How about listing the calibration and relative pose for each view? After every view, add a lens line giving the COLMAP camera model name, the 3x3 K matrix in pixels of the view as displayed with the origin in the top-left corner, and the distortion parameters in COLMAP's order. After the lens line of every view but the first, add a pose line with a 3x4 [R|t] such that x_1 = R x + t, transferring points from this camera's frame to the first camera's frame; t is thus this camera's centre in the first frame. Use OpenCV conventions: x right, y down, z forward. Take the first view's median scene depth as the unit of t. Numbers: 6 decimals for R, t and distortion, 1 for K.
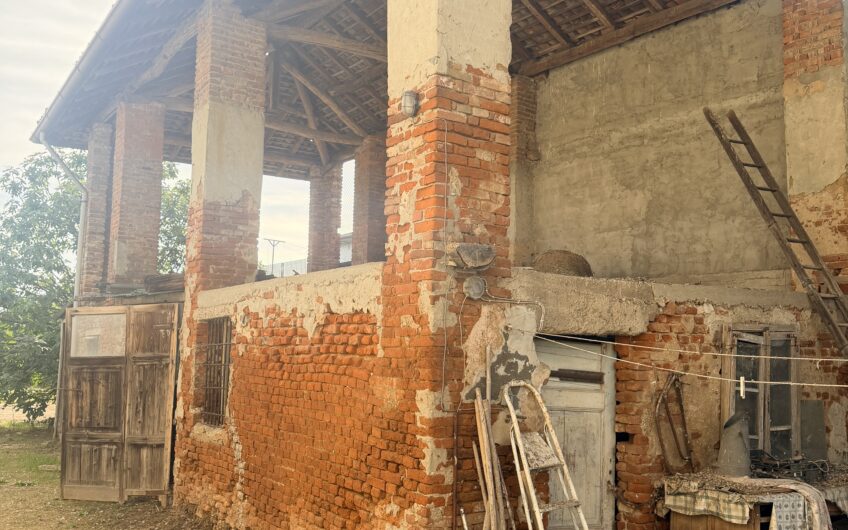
lens RADIAL K [[789.4, 0, 424.0], [0, 789.4, 265.0], [0, 0, 1]] dist [0.185265, -0.412463]
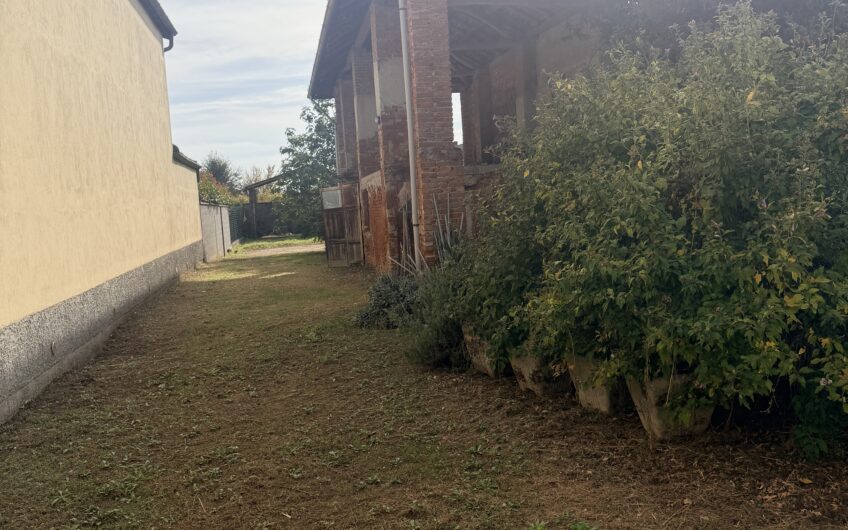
lens RADIAL K [[789.4, 0, 424.0], [0, 789.4, 265.0], [0, 0, 1]] dist [0.185265, -0.412463]
pose [[0.919504, -0.043325, -0.390687, 0.765537], [0.116106, 0.979496, 0.164640, -0.076817], [0.375543, -0.196748, 0.905681, -1.074970]]
